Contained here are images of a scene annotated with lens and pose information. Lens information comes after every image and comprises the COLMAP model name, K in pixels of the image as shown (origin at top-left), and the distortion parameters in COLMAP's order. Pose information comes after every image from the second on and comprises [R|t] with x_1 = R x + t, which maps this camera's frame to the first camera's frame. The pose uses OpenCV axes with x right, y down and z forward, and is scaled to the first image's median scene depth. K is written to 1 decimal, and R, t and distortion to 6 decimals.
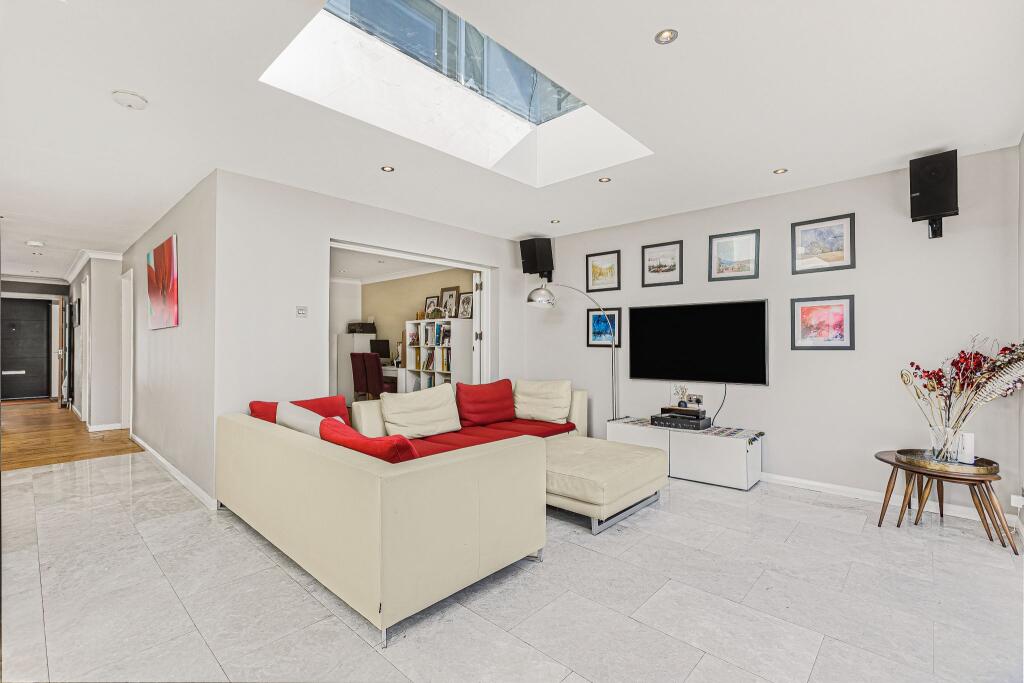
lens RADIAL K [[457.1, 0, 509.9], [0, 457.1, 340.9], [0, 0, 1]] dist [-0.001282, 0.000516]
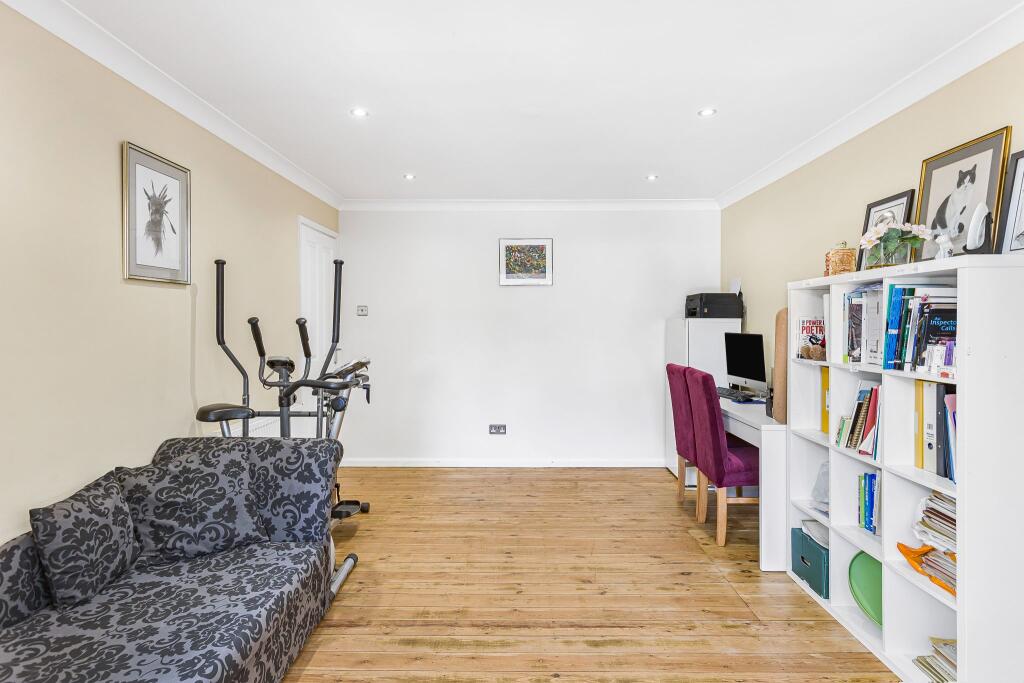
lens RADIAL K [[555.7, 0, 514.5], [0, 555.7, 336.5], [0, 0, 1]] dist [-0.006506, -0.001165]
pose [[0.675813, 0.018166, -0.736849, -0.071615], [0.002200, 0.999642, 0.026662, -0.016550], [0.737070, -0.019639, 0.675531, 0.616398]]
